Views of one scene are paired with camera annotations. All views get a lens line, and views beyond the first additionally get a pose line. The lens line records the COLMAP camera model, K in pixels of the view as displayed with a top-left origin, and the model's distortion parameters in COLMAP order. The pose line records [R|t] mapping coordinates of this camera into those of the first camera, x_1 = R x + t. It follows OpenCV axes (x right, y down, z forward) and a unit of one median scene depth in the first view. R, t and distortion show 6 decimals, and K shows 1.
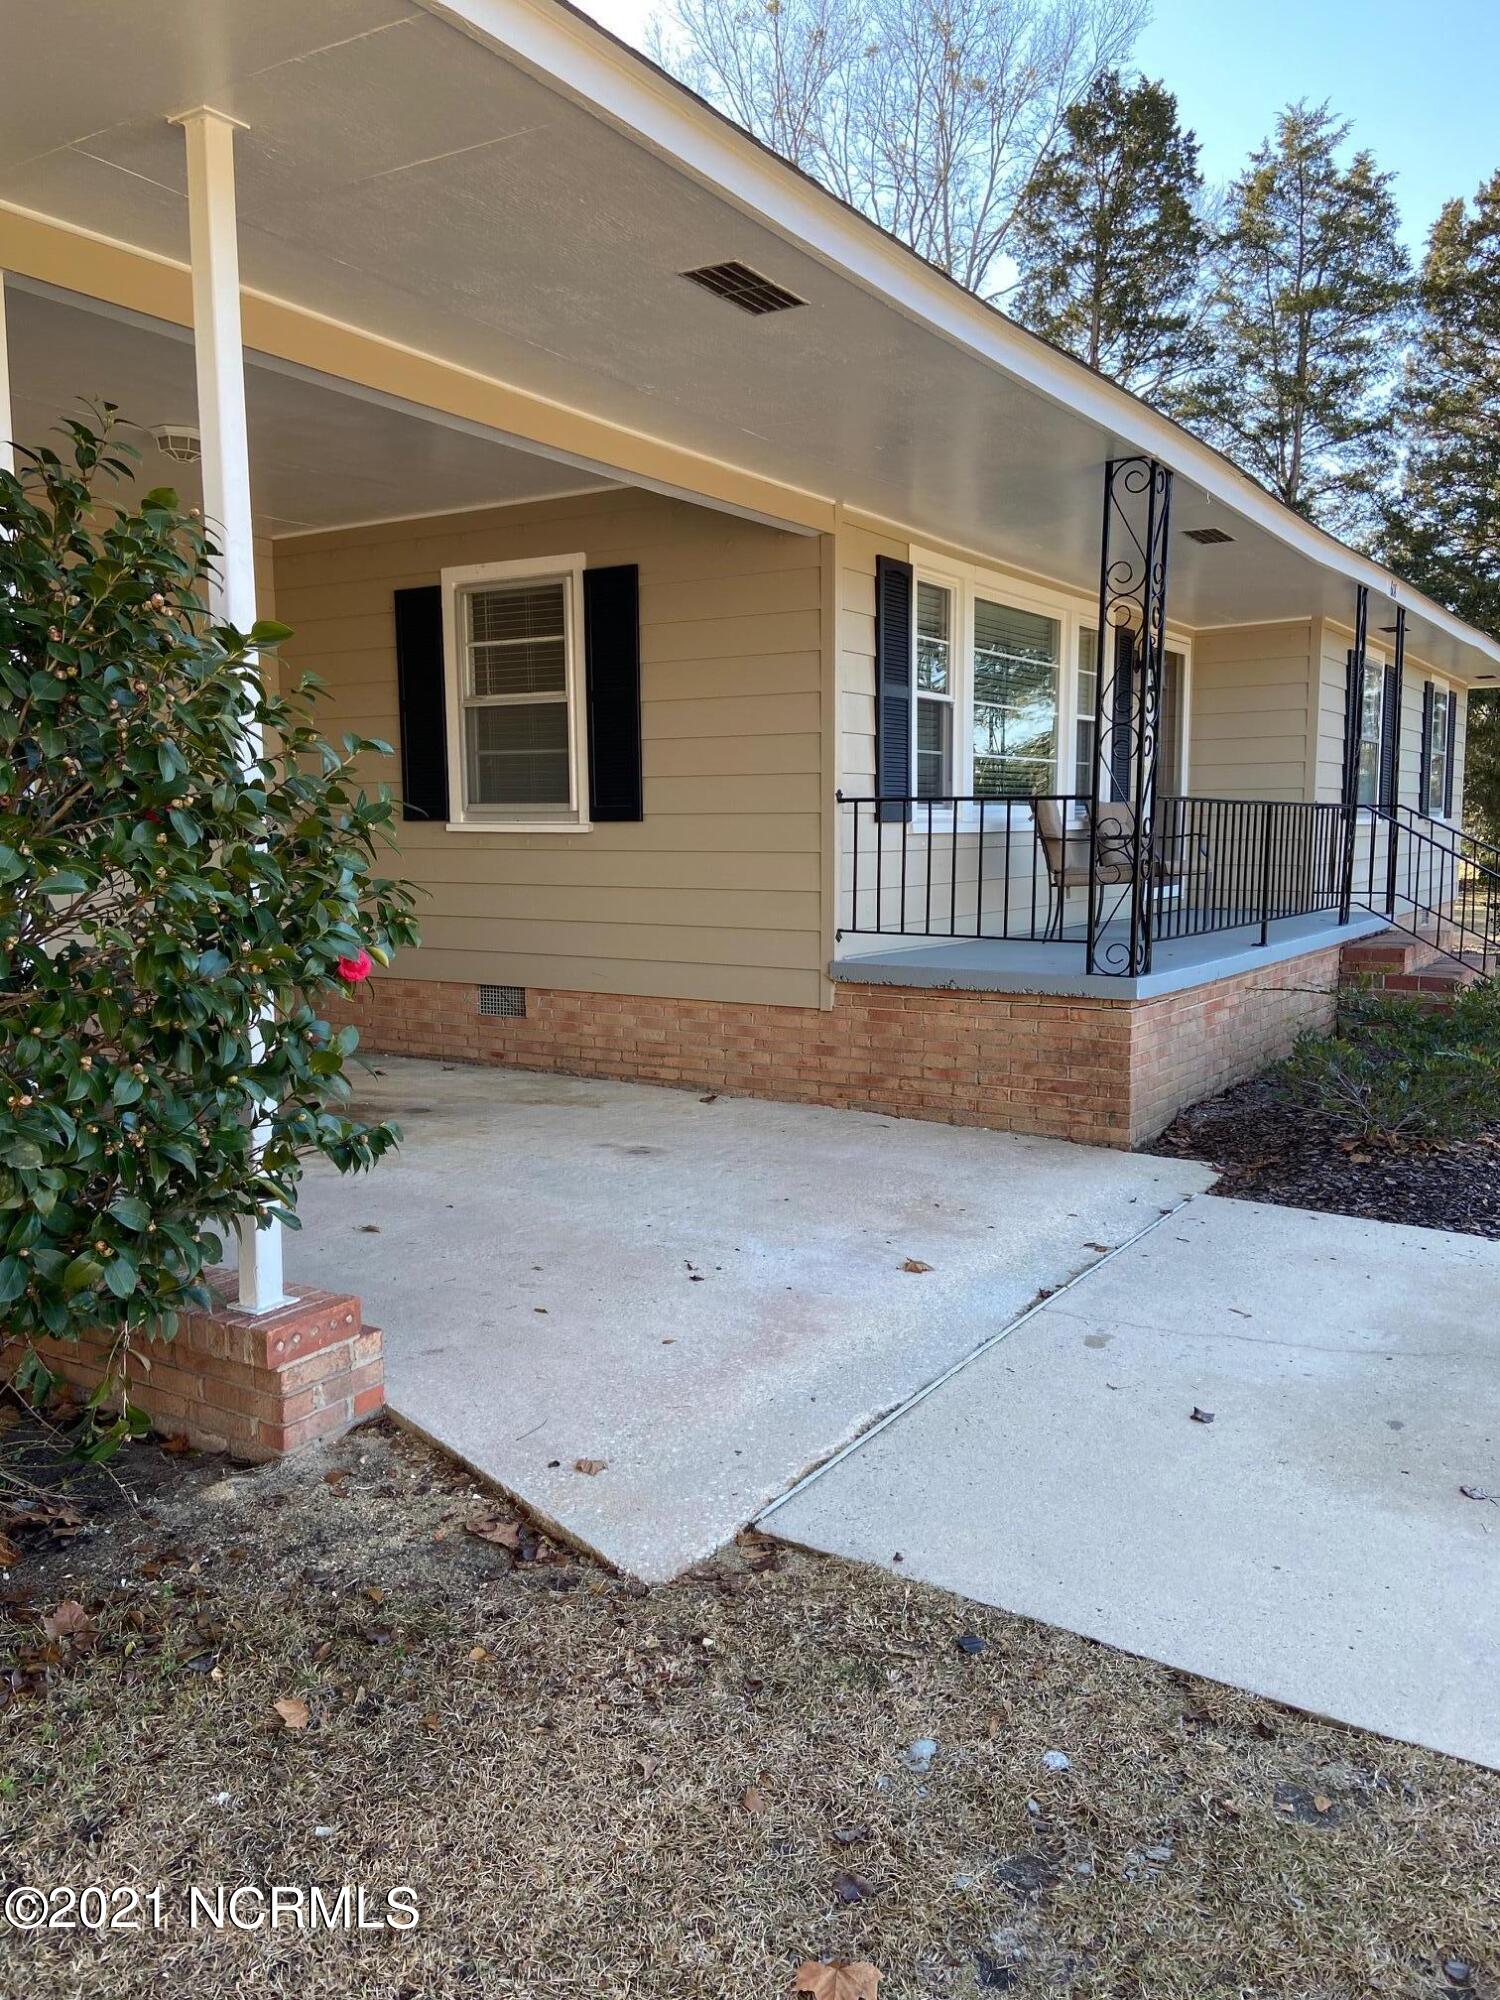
lens RADIAL K [[1545.4, 0, 750.0], [0, 1545.4, 1000.0], [0, 0, 1]] dist [-0.002313, -0.003558]
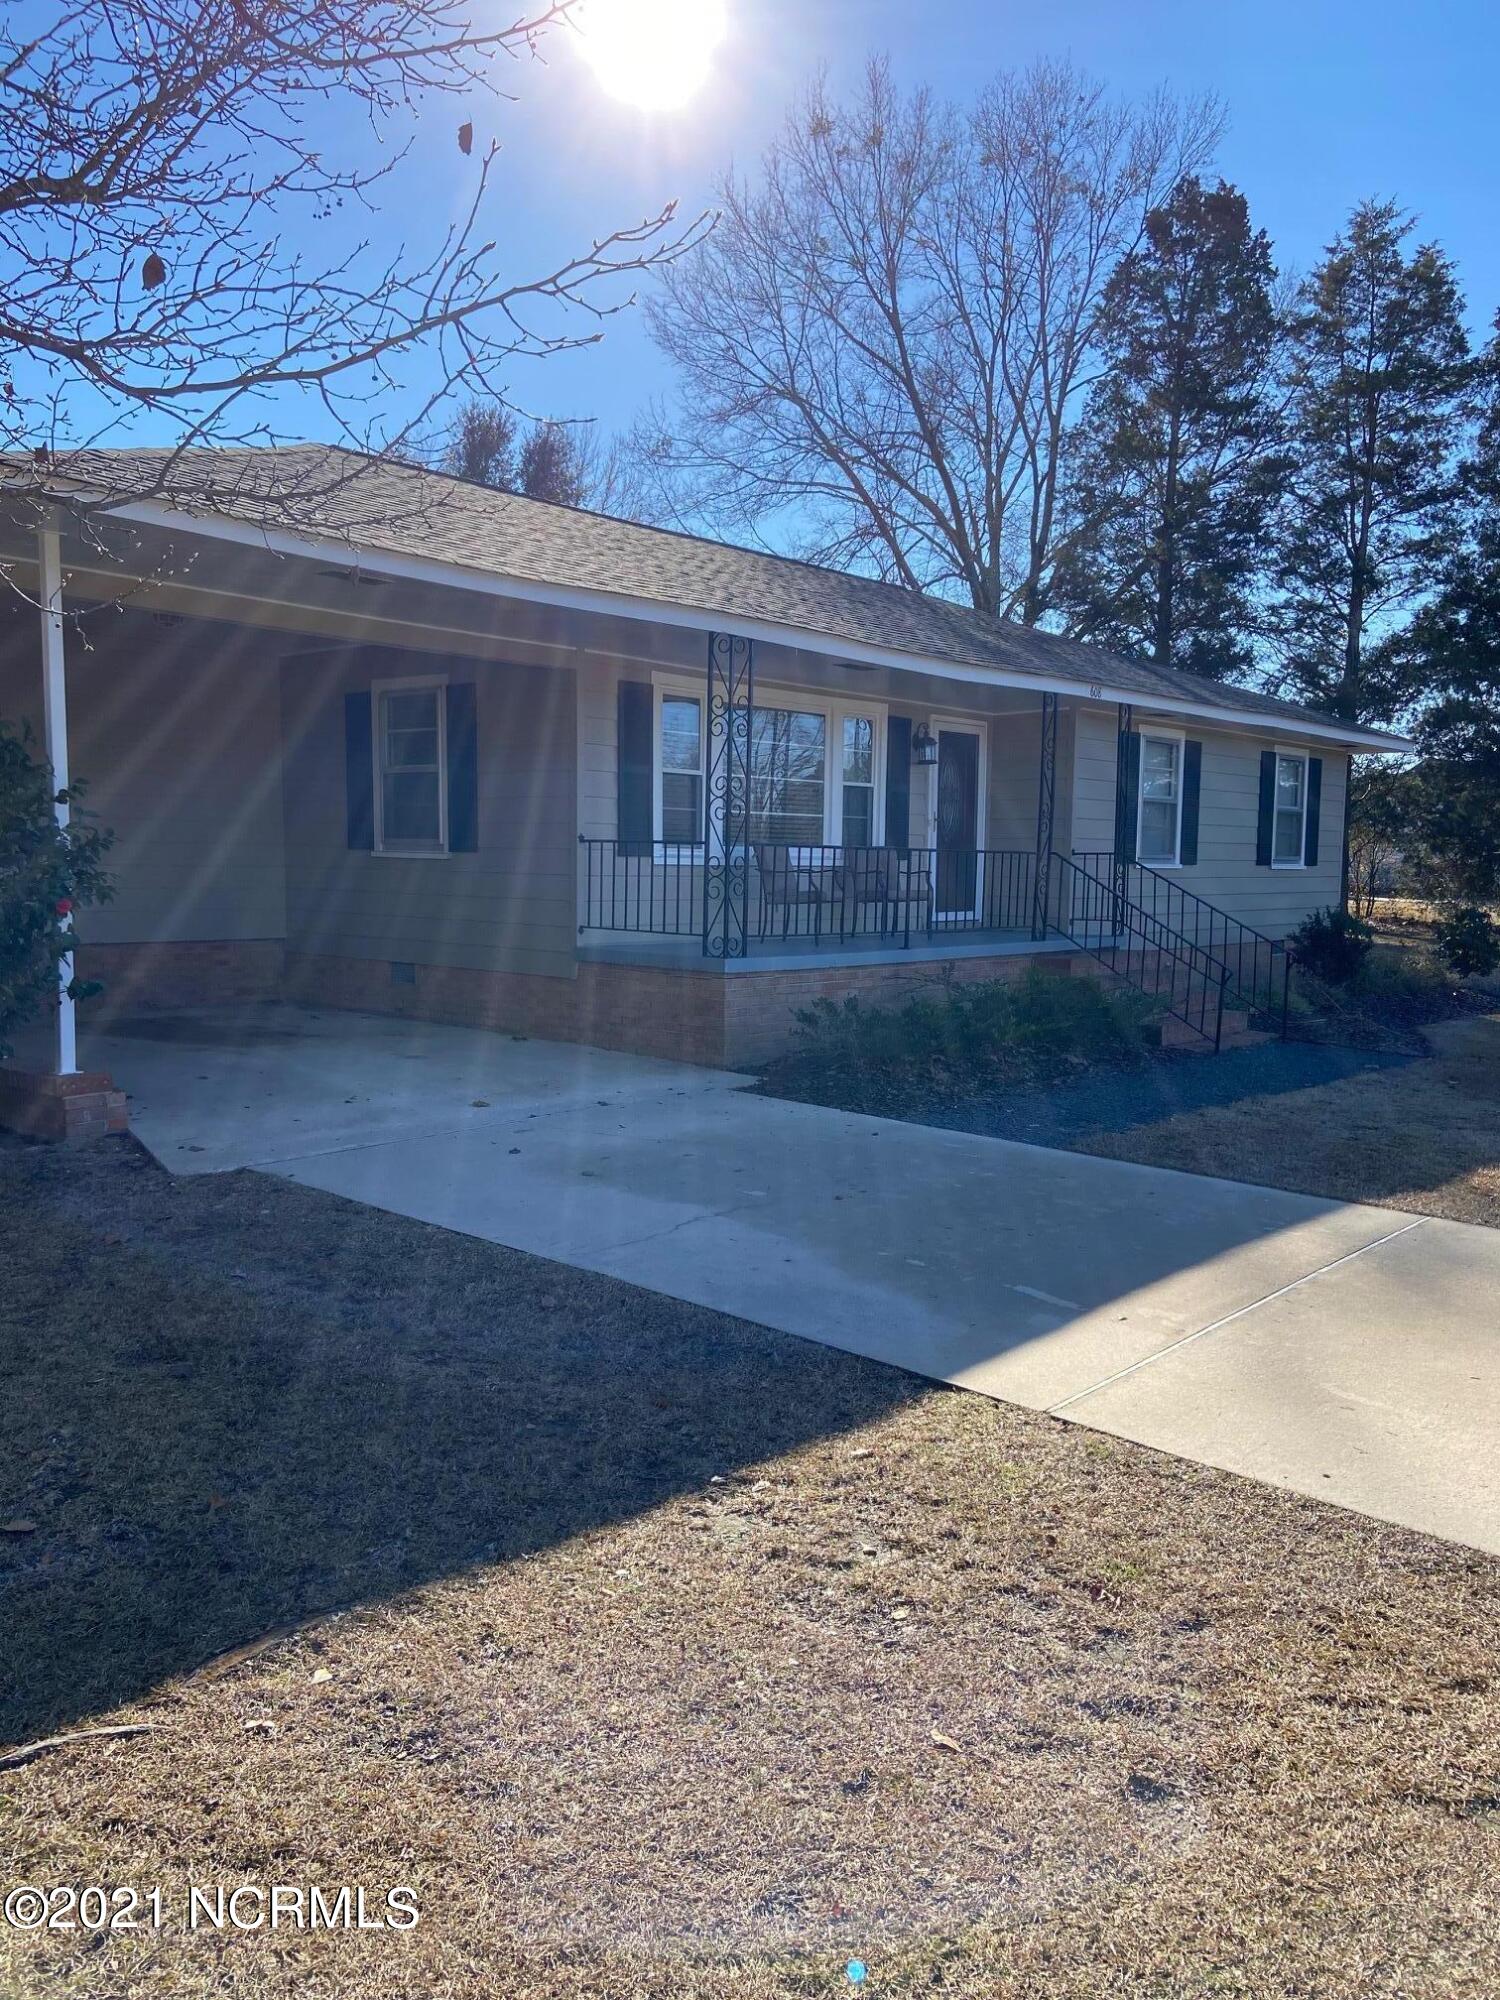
lens RADIAL K [[1517.0, 0, 750.0], [0, 1517.0, 1000.0], [0, 0, 1]] dist [0.002671, 0.000610]
pose [[0.990071, 0.032909, -0.136663, 0.091373], [-0.035541, 0.999226, -0.016867, 0.009861], [0.136002, 0.021557, 0.990474, -0.096200]]
